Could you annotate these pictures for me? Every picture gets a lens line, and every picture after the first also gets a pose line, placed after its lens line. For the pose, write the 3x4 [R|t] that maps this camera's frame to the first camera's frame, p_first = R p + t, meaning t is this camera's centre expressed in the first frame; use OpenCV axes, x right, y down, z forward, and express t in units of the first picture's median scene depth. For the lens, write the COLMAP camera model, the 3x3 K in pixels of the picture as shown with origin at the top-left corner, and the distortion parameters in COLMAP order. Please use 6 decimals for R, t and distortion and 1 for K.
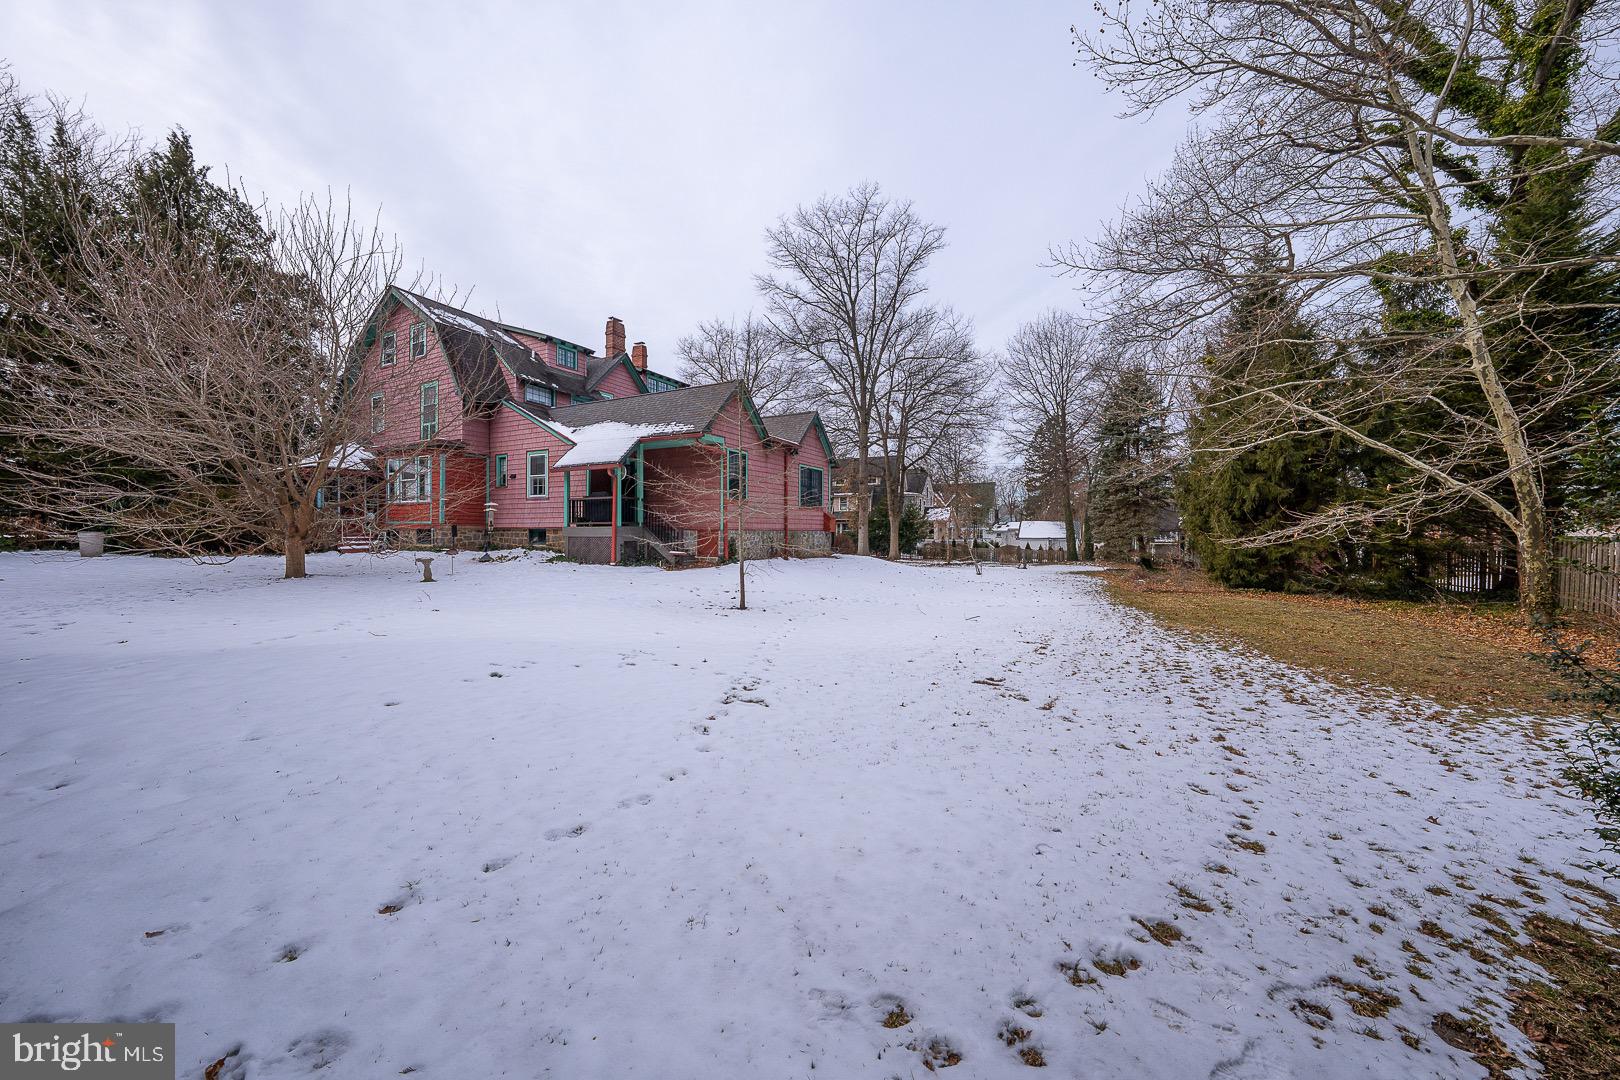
lens RADIAL K [[566.3, 0, 812.6], [0, 566.3, 540.4], [0, 0, 1]] dist [-0.012526, 0.000221]
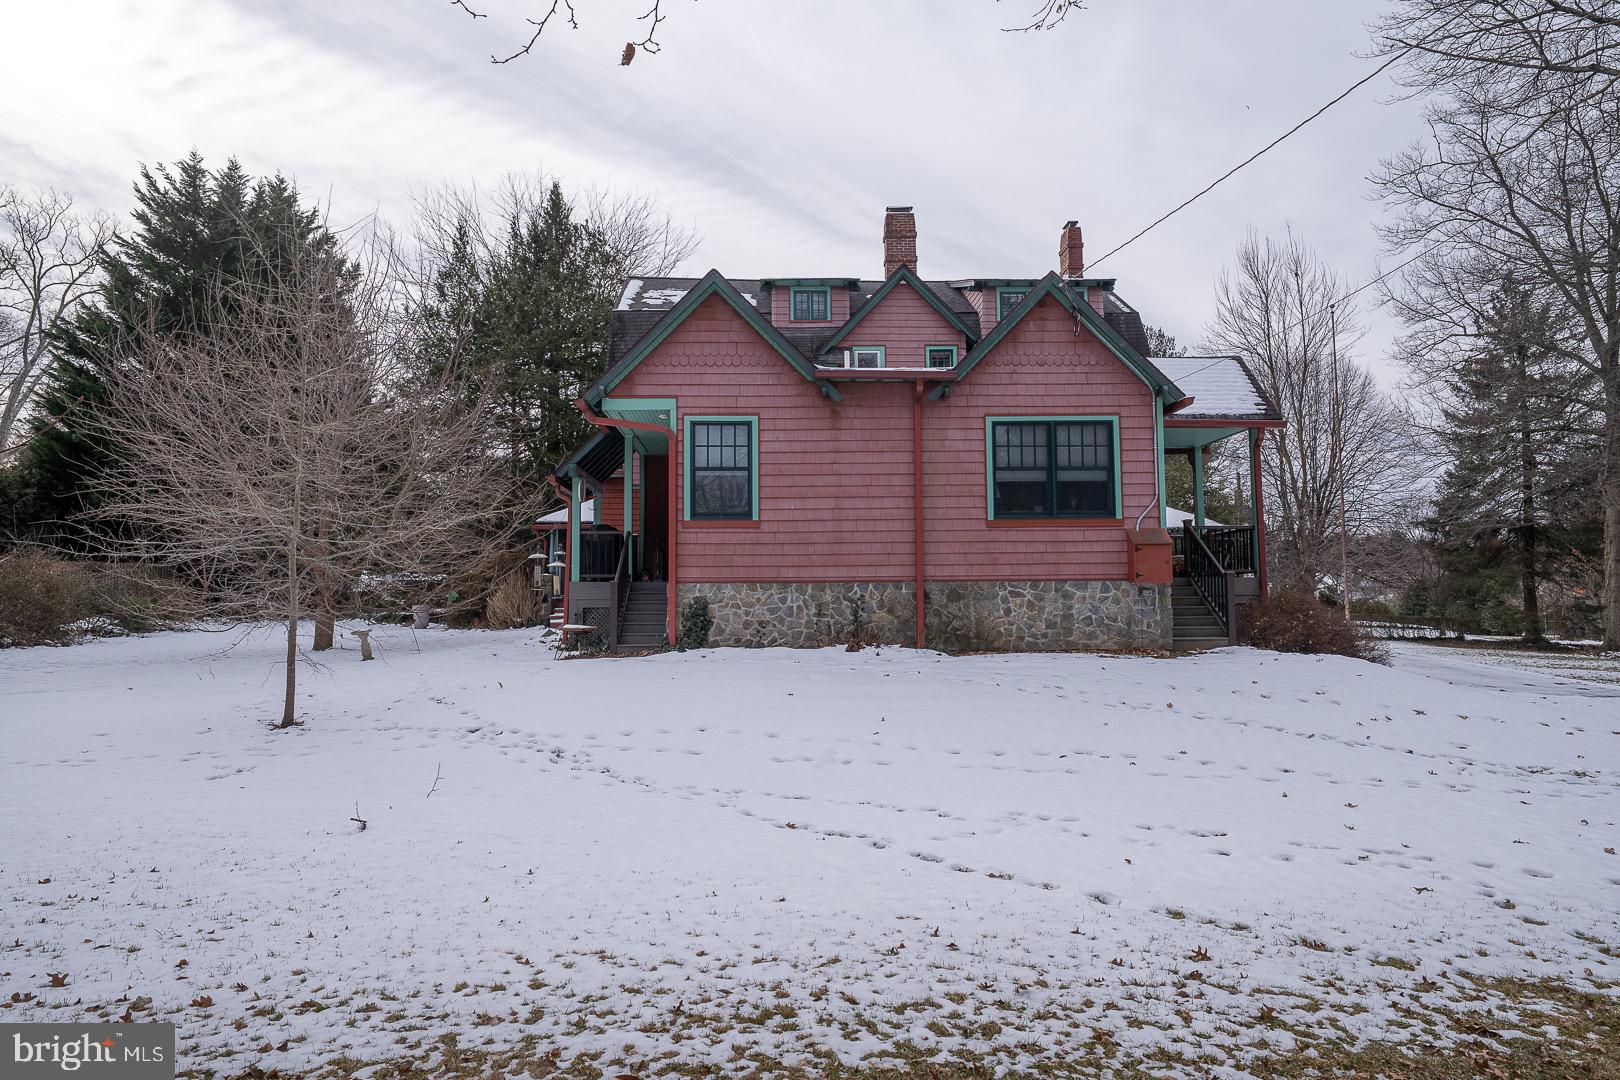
lens RADIAL K [[1019.3, 0, 812.1], [0, 1019.3, 547.8], [0, 0, 1]] dist [0.028327, 0.000656]
pose [[0.494675, -0.061729, -0.866883, 0.534730], [-0.005226, 0.997245, -0.073994, 0.012687], [0.869062, 0.041133, 0.492990, 0.533946]]
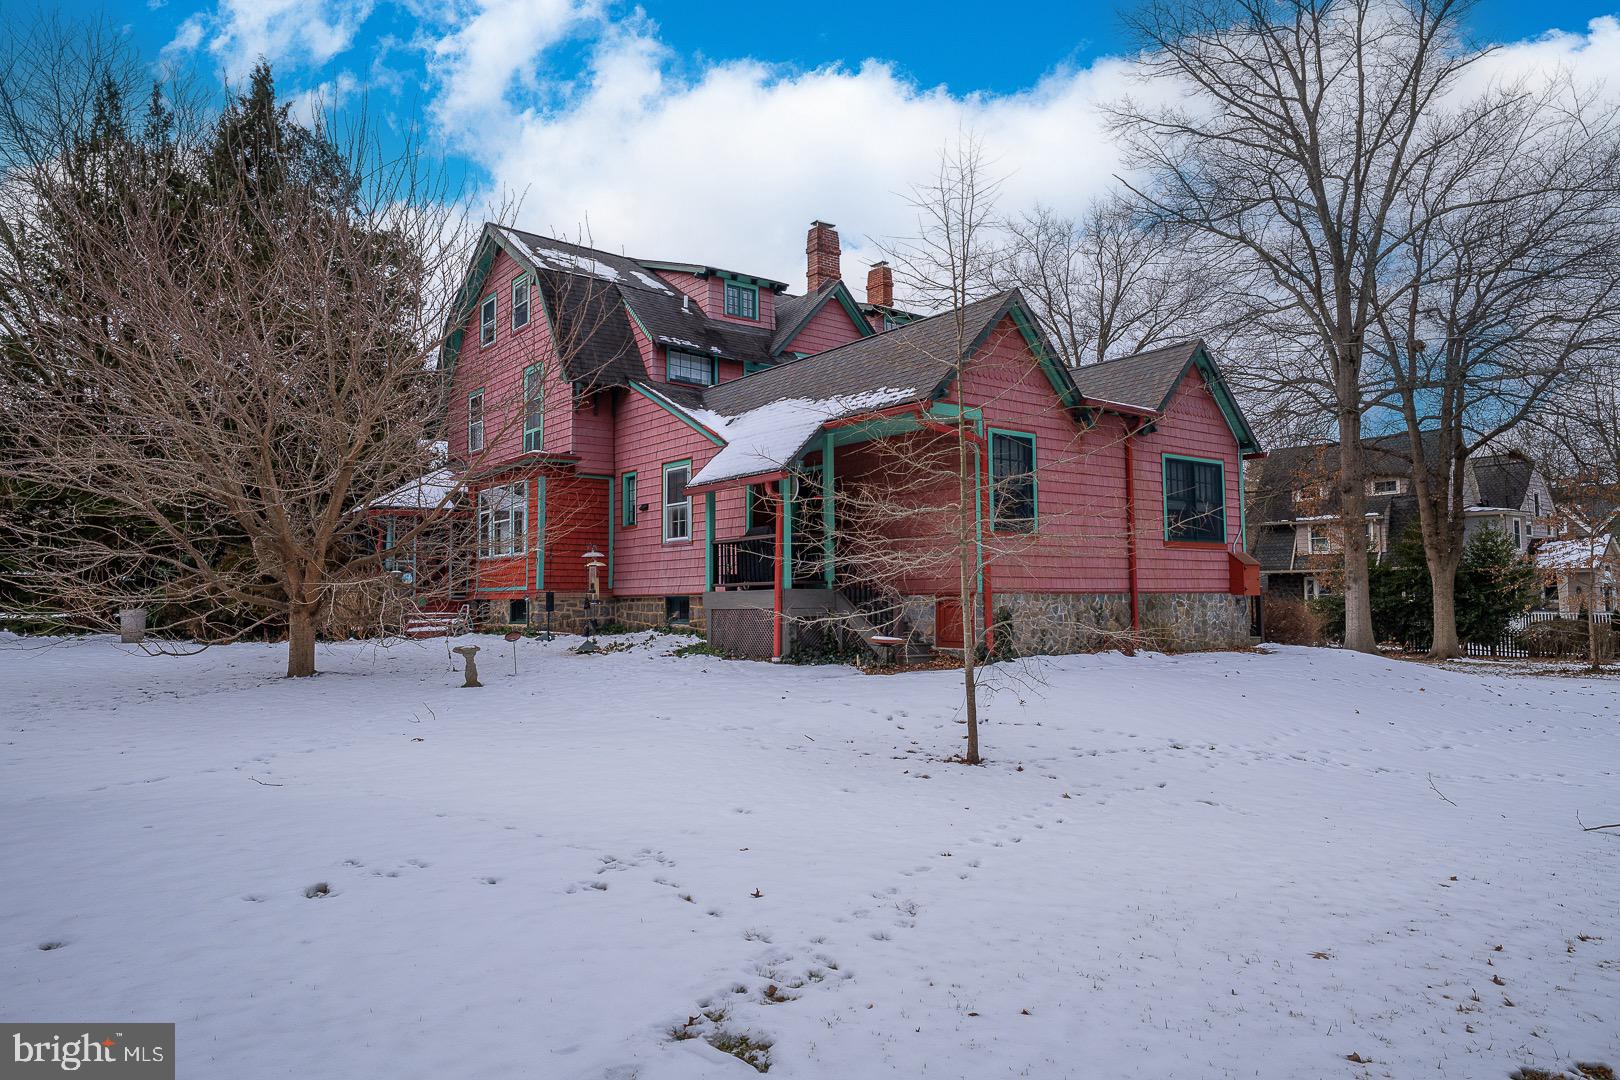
lens RADIAL K [[1019.3, 0, 801.8], [0, 1019.3, 537.0], [0, 0, 1]] dist [0.028327, 0.000656]
pose [[0.907350, -0.037888, -0.418666, 0.057413], [0.004789, 0.996797, -0.079829, 0.002315], [0.420349, 0.070428, 0.904625, 0.103022]]
